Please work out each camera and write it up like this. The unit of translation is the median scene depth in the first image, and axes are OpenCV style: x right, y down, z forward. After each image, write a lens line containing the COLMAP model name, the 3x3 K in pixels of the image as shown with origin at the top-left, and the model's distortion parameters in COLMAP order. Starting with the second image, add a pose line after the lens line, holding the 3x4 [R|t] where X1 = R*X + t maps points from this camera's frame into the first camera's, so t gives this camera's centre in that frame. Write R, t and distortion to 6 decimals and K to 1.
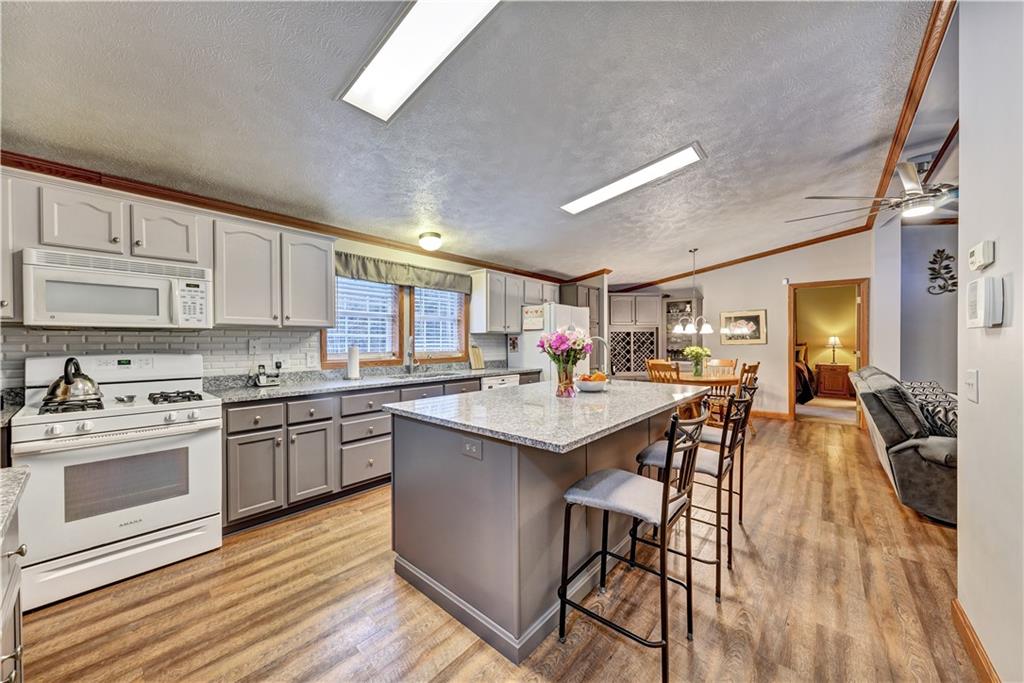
lens RADIAL K [[368.5, 0, 514.0], [0, 368.5, 345.4], [0, 0, 1]] dist [0.001336, -0.000009]
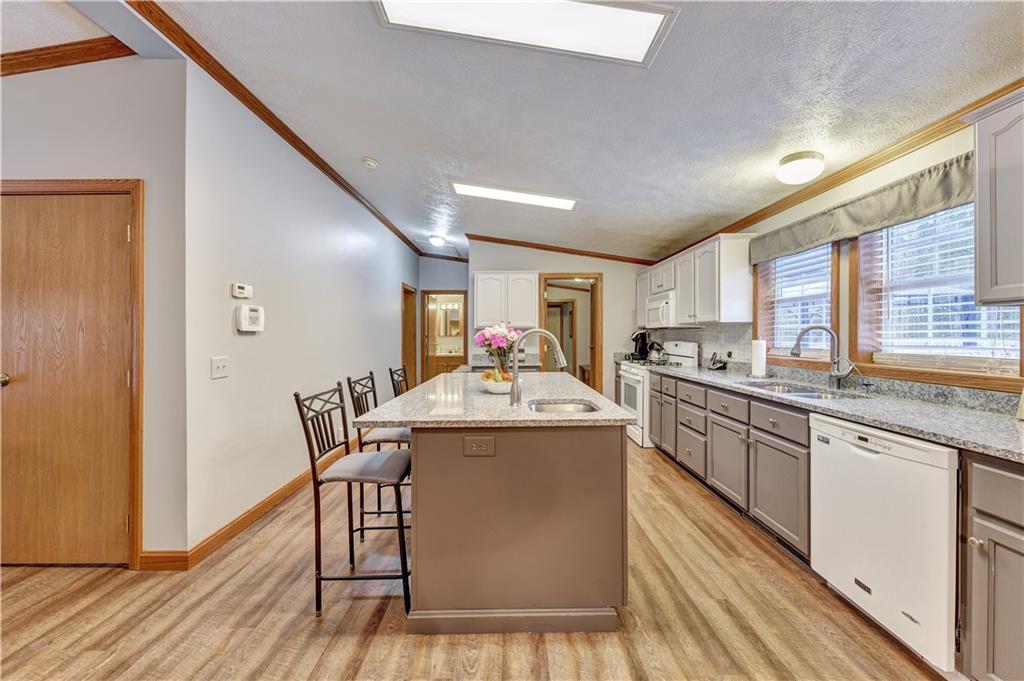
lens RADIAL K [[368.5, 0, 514.8], [0, 368.5, 336.0], [0, 0, 1]] dist [0.001336, -0.000009]
pose [[-0.745047, 0.007364, -0.666971, 0.861751], [0.000492, 0.999945, 0.010491, -0.023408], [0.667011, 0.007488, -0.745010, 1.876005]]
